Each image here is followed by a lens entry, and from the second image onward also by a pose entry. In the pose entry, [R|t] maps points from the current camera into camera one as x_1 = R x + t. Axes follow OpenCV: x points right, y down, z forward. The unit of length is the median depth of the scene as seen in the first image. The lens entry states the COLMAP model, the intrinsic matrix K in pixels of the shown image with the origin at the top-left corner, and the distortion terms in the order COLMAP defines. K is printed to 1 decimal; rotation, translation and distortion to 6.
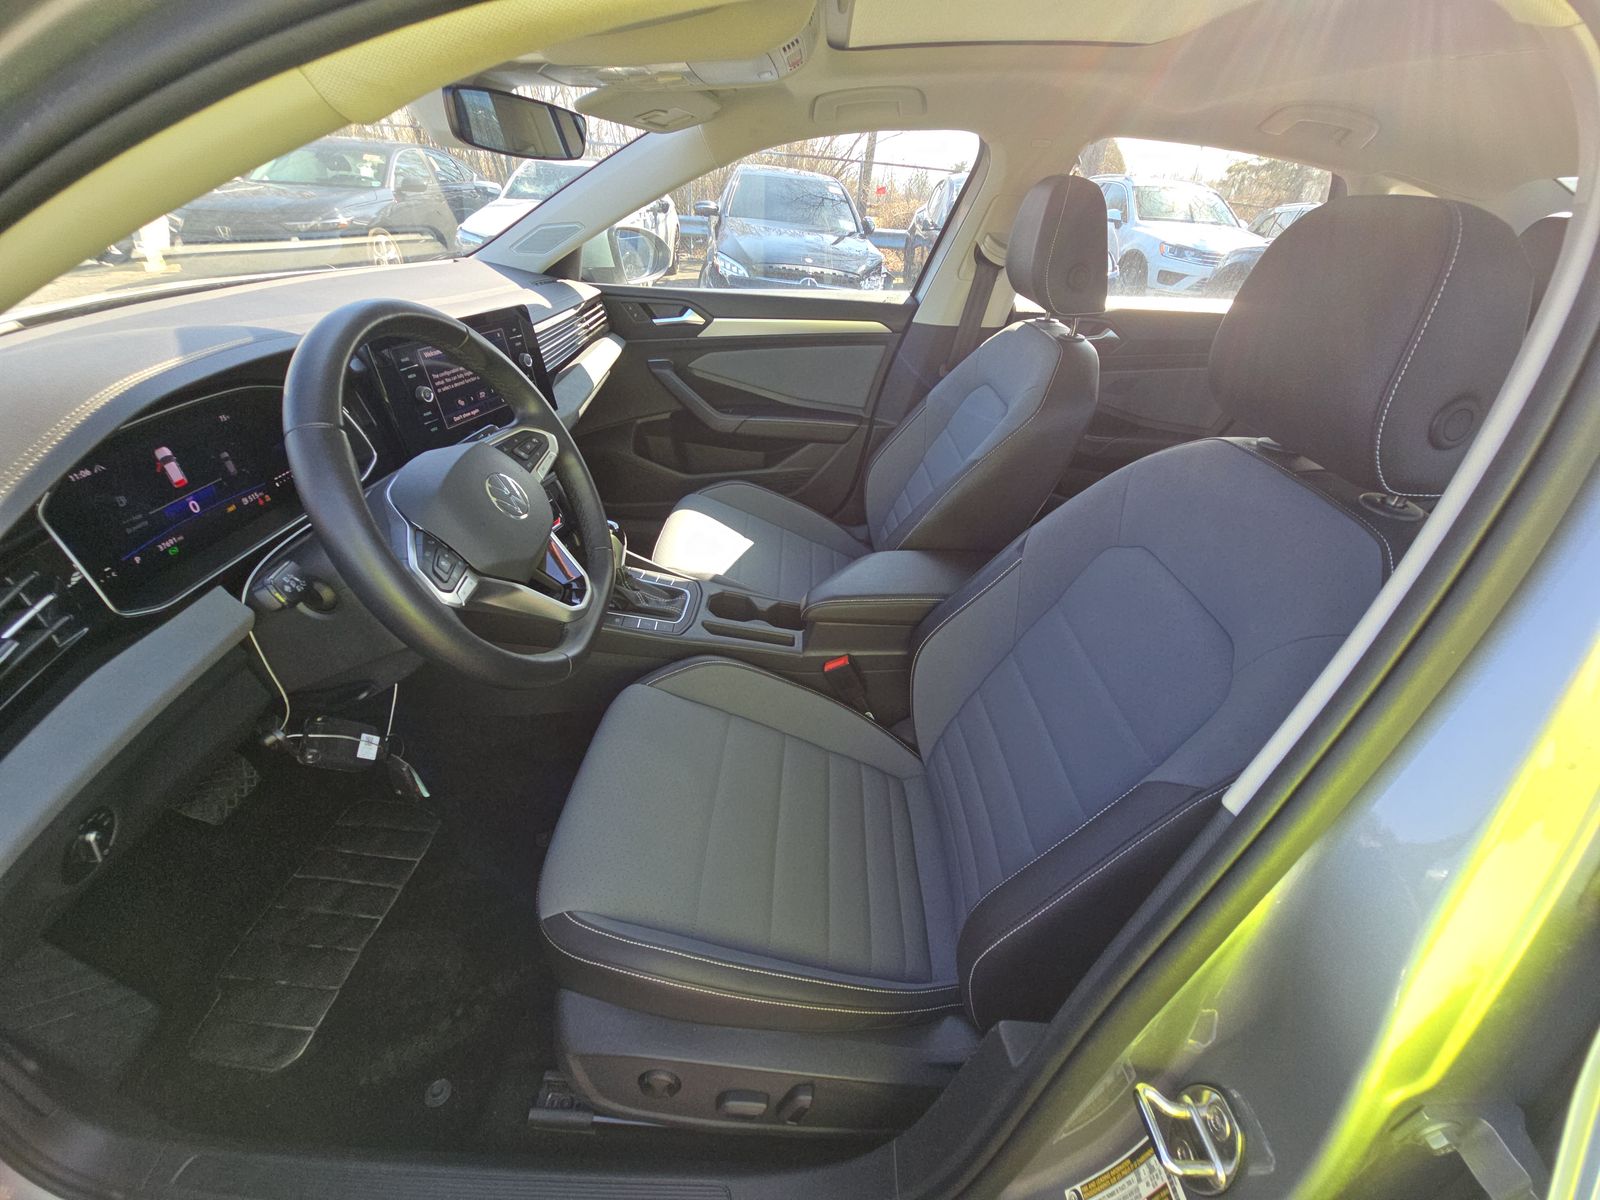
lens RADIAL K [[636.5, 0, 792.3], [0, 636.5, 599.8], [0, 0, 1]] dist [-0.000439, -0.004822]
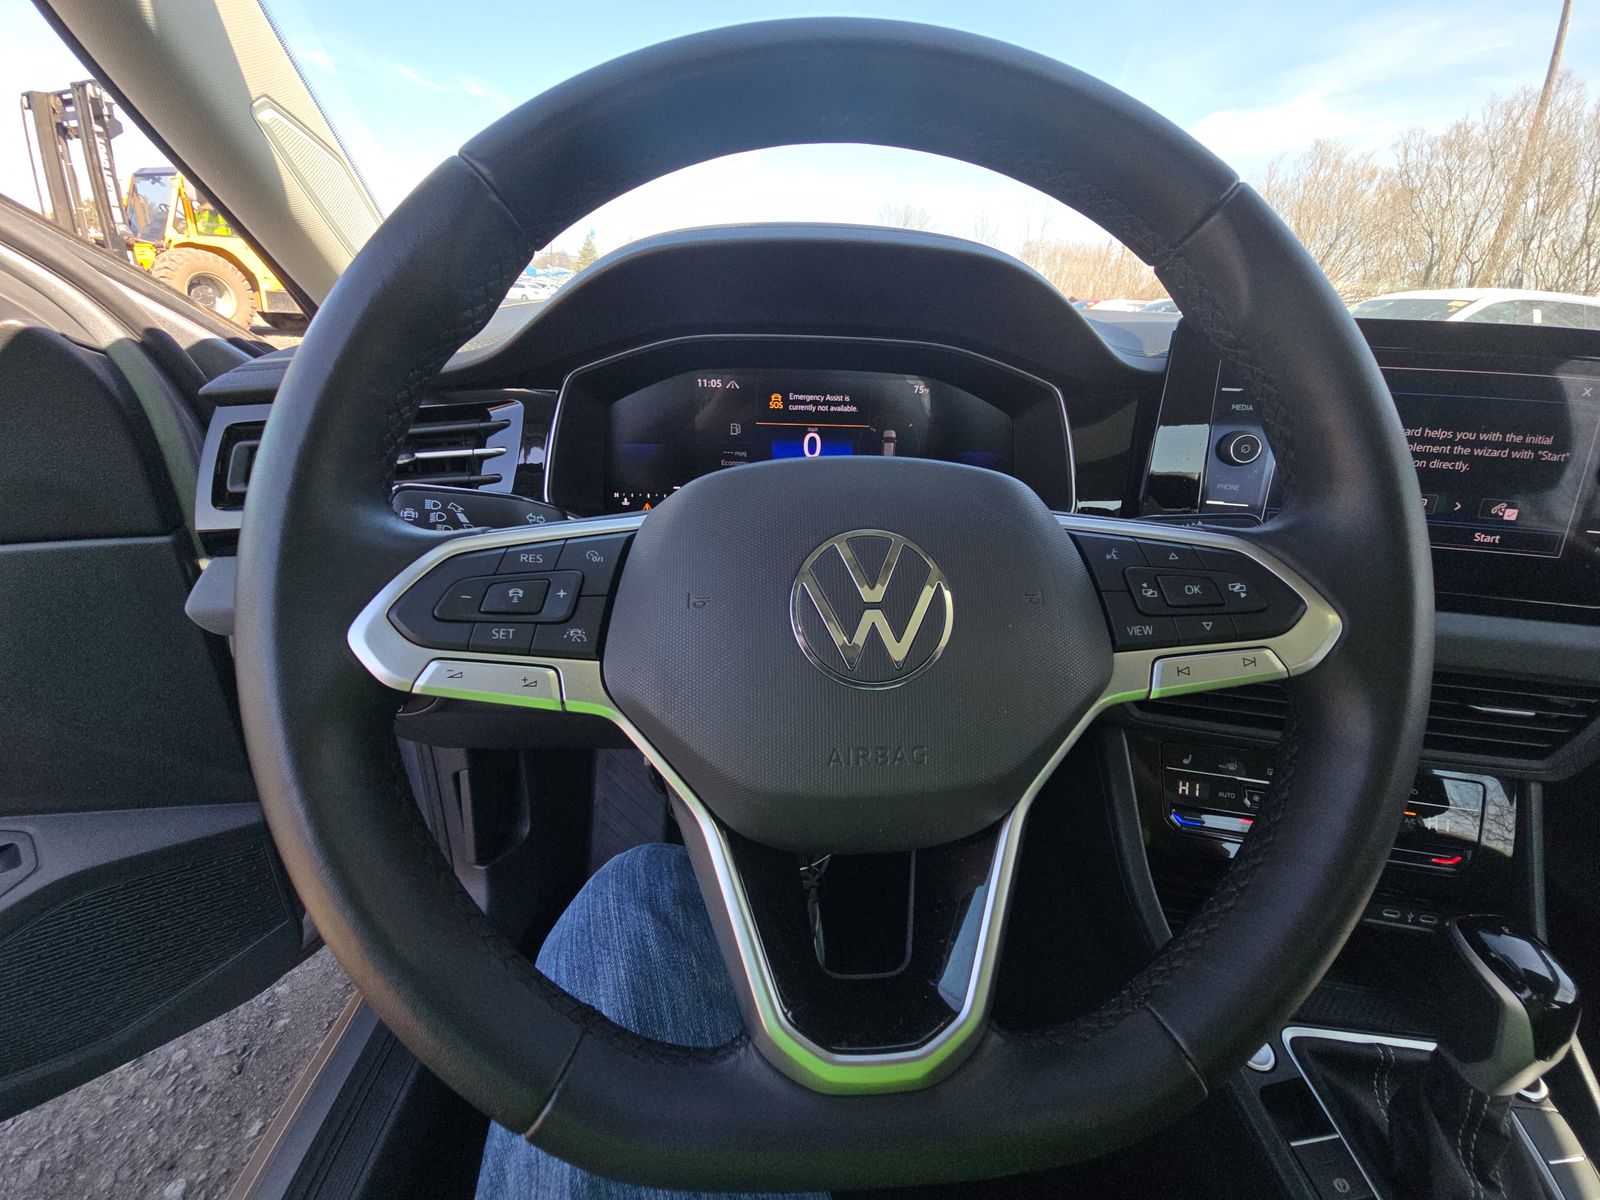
lens RADIAL K [[636.5, 0, 792.3], [0, 636.5, 599.8], [0, 0, 1]] dist [-0.000439, -0.004822]
pose [[0.079389, 0.351826, -0.932693, -0.100259], [-0.564229, 0.787201, 0.248918, -0.121731], [0.821792, 0.506491, 0.261006, 0.503756]]
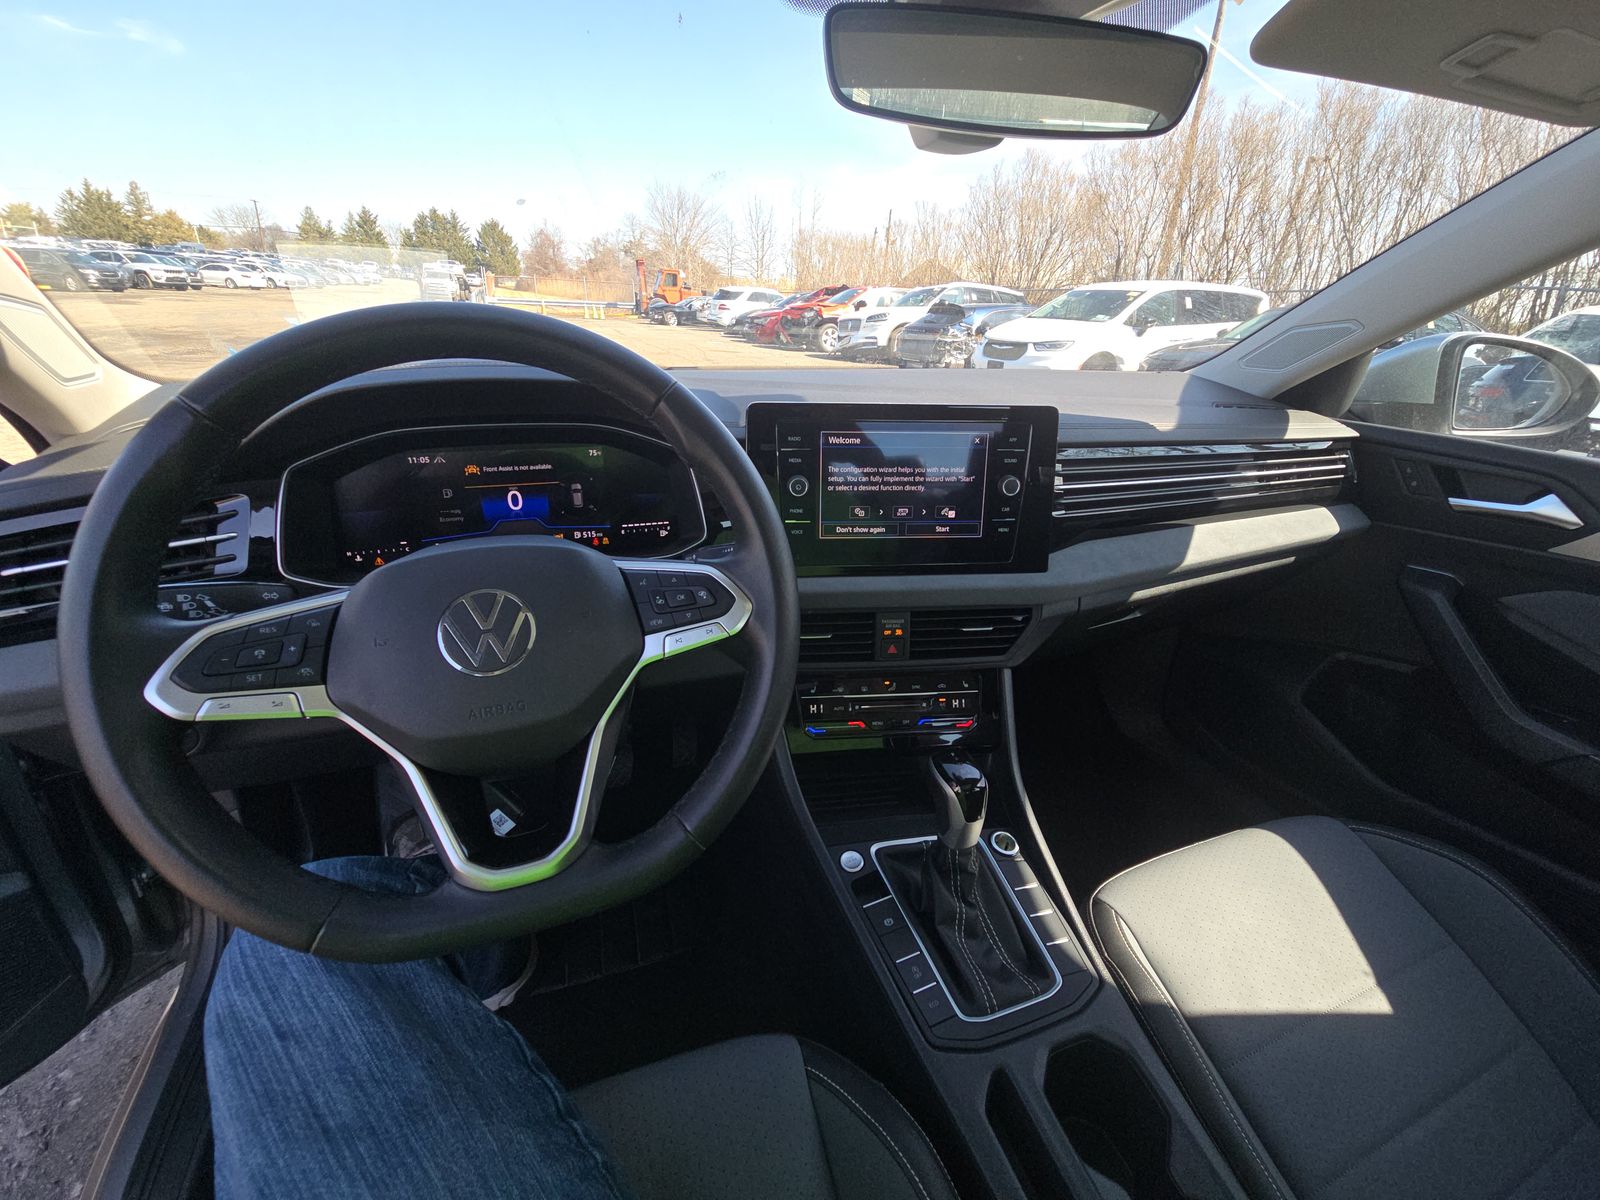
lens RADIAL K [[642.2, 0, 800.0], [0, 642.2, 600.0], [0, 0, 1]] dist [0.000373, -0.000437]
pose [[0.377123, 0.339960, -0.861514, 0.084146], [-0.511127, 0.852110, 0.112506, -0.225632], [0.772352, 0.397914, 0.495113, 0.523608]]
